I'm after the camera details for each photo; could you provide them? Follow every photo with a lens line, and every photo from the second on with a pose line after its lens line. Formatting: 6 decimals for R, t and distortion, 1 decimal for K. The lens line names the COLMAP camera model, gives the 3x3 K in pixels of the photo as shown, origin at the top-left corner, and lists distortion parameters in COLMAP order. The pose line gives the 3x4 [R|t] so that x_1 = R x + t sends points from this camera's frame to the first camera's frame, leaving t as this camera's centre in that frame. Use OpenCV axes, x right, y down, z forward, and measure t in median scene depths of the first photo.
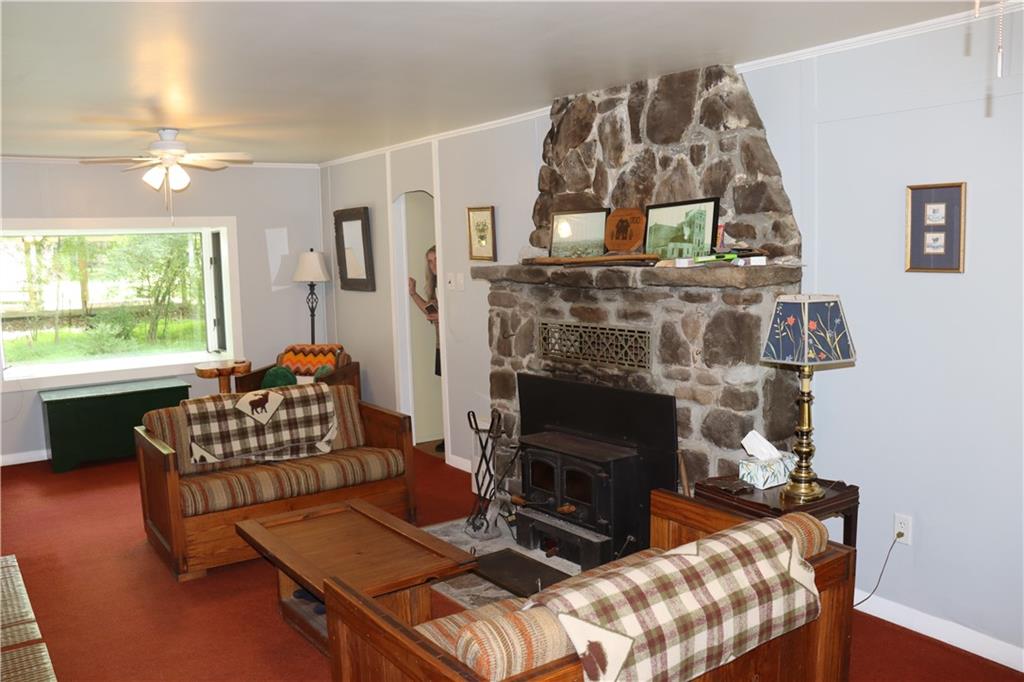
lens RADIAL K [[841.6, 0, 514.4], [0, 841.6, 347.0], [0, 0, 1]] dist [-0.181611, 0.169039]
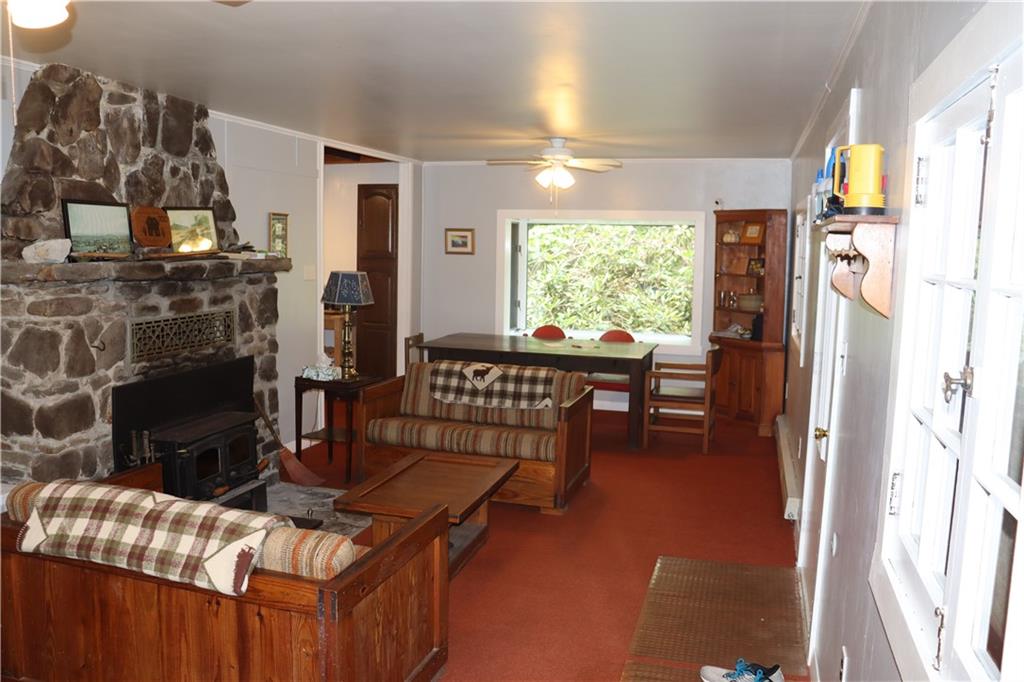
lens RADIAL K [[841.6, 0, 514.4], [0, 841.6, 347.0], [0, 0, 1]] dist [-0.181611, 0.169039]
pose [[-0.618737, -0.080322, 0.781481, -1.016505], [0.085444, 0.981978, 0.168580, -0.130413], [-0.780938, 0.171080, -0.600723, 1.339830]]
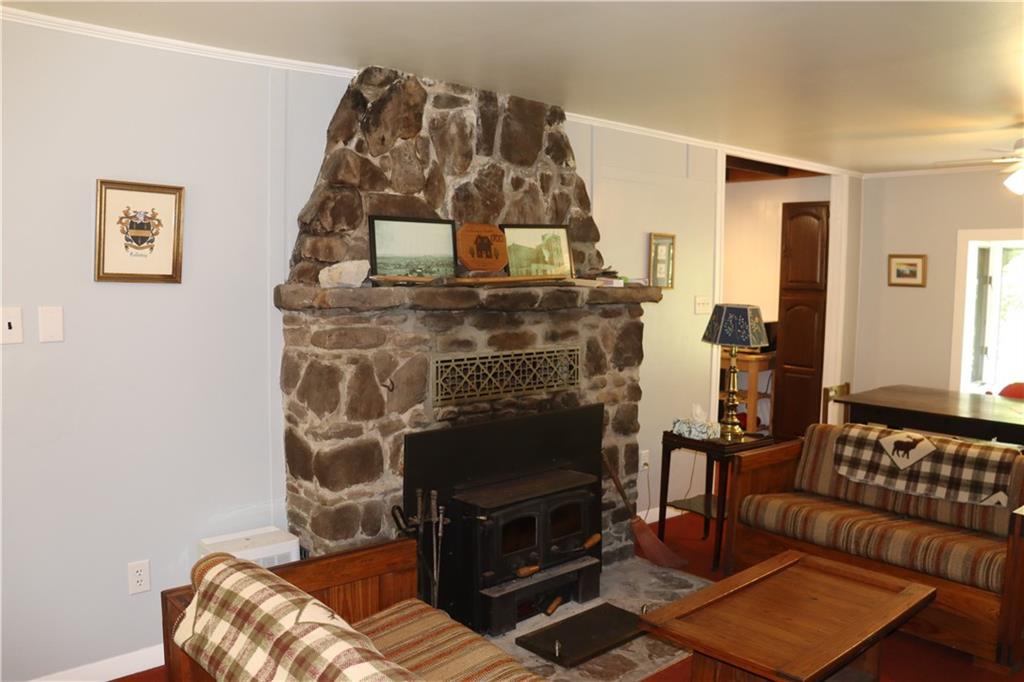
lens RADIAL K [[841.6, 0, 514.4], [0, 841.6, 347.0], [0, 0, 1]] dist [-0.181611, 0.169039]
pose [[-0.113185, -0.066712, 0.991332, -0.819431], [0.102180, 0.991672, 0.078401, -0.104573], [-0.988306, 0.110168, -0.105426, 1.116477]]
